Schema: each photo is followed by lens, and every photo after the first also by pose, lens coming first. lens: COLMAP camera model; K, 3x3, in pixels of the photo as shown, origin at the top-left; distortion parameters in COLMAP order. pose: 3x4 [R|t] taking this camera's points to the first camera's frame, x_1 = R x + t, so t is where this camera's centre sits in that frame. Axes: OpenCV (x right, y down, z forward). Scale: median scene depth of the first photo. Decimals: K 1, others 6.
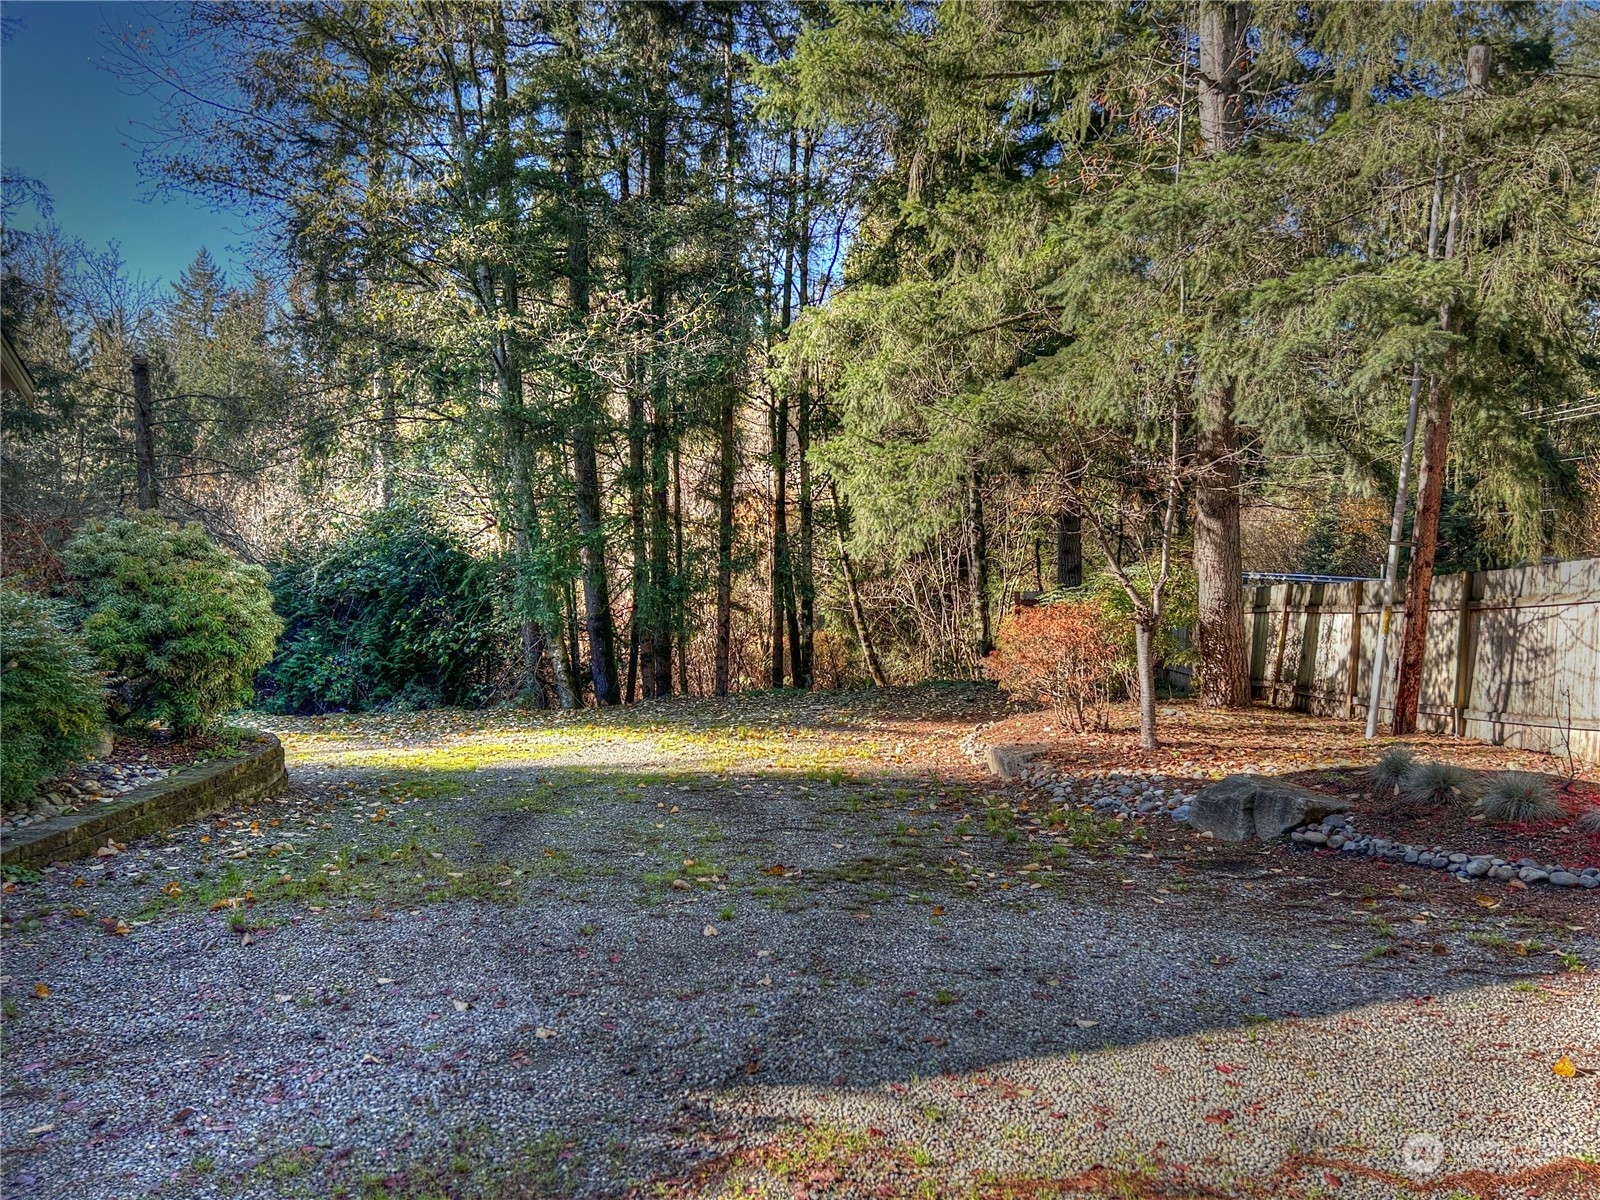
lens RADIAL K [[1208.1, 0, 802.0], [0, 1208.1, 600.4], [0, 0, 1]] dist [0.041466, -0.037736]
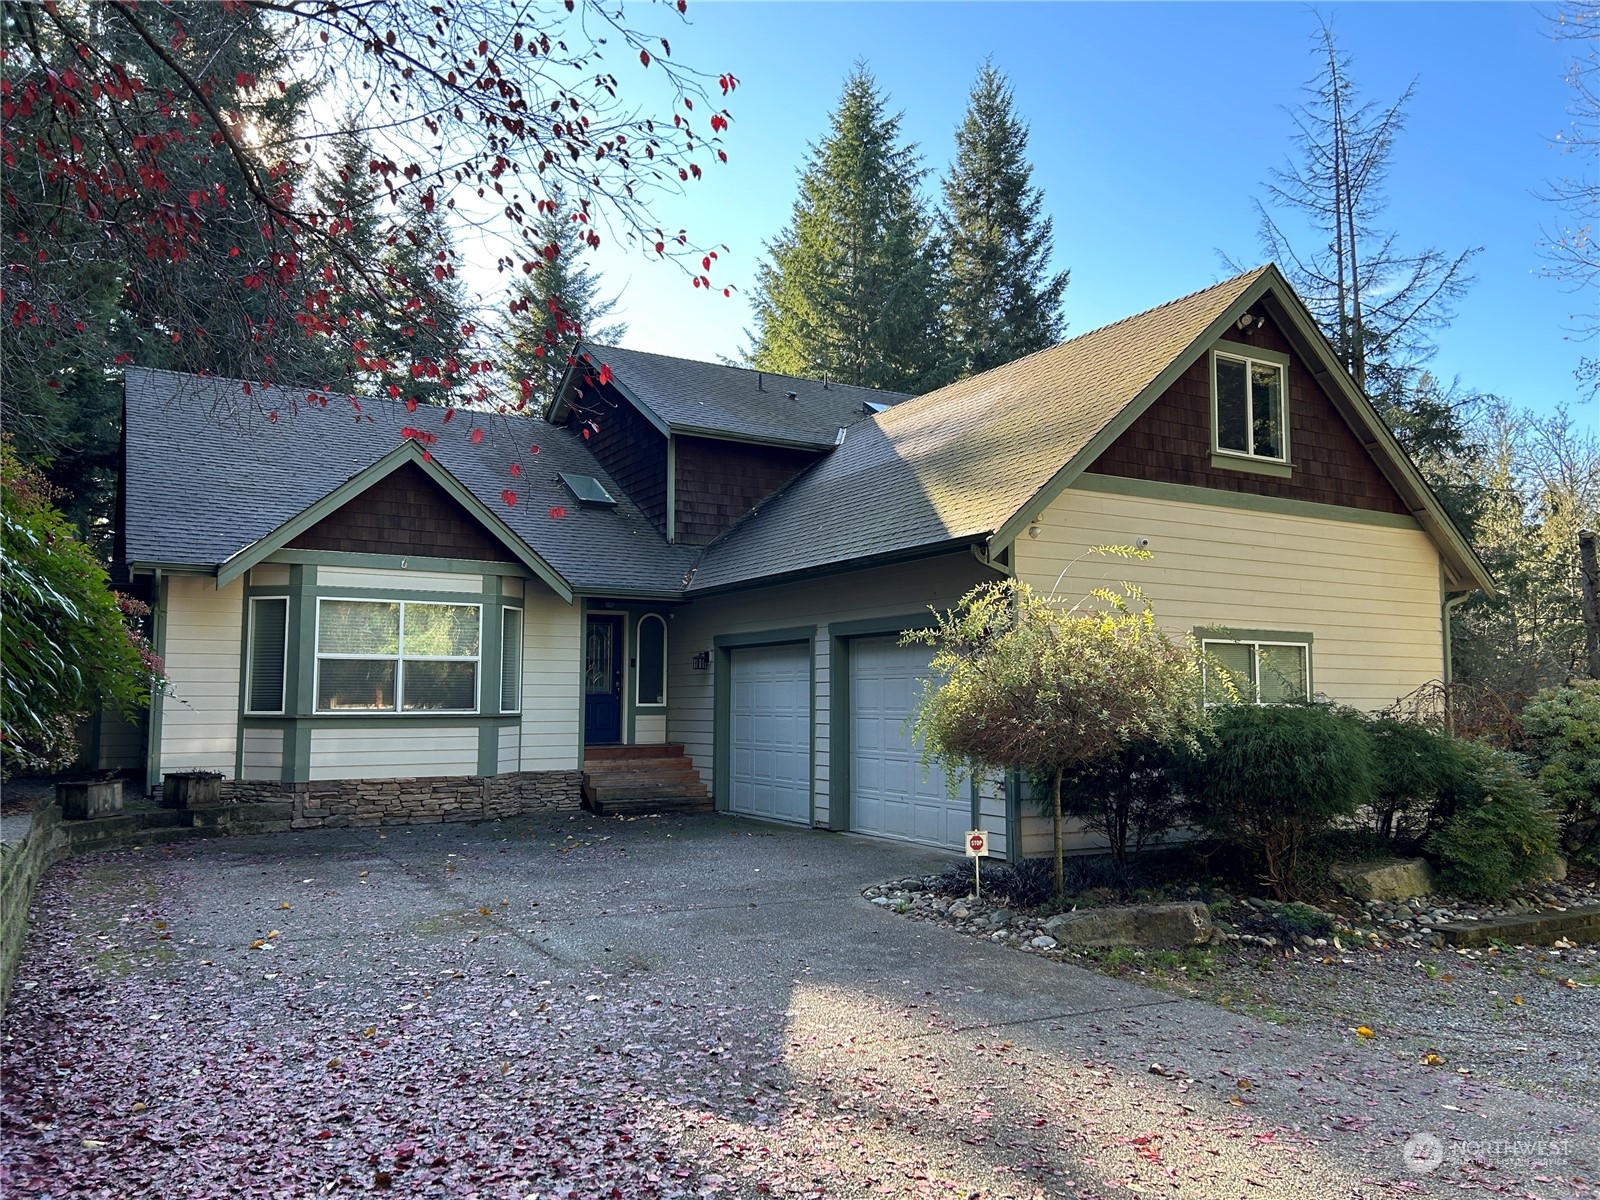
lens RADIAL K [[1208.1, 0, 797.3], [0, 1208.1, 598.9], [0, 0, 1]] dist [0.041466, -0.037736]
pose [[0.472556, -0.079334, -0.877722, 0.178397], [-0.029673, 0.993943, -0.105814, -0.003558], [0.880801, 0.076048, 0.467340, -0.292875]]
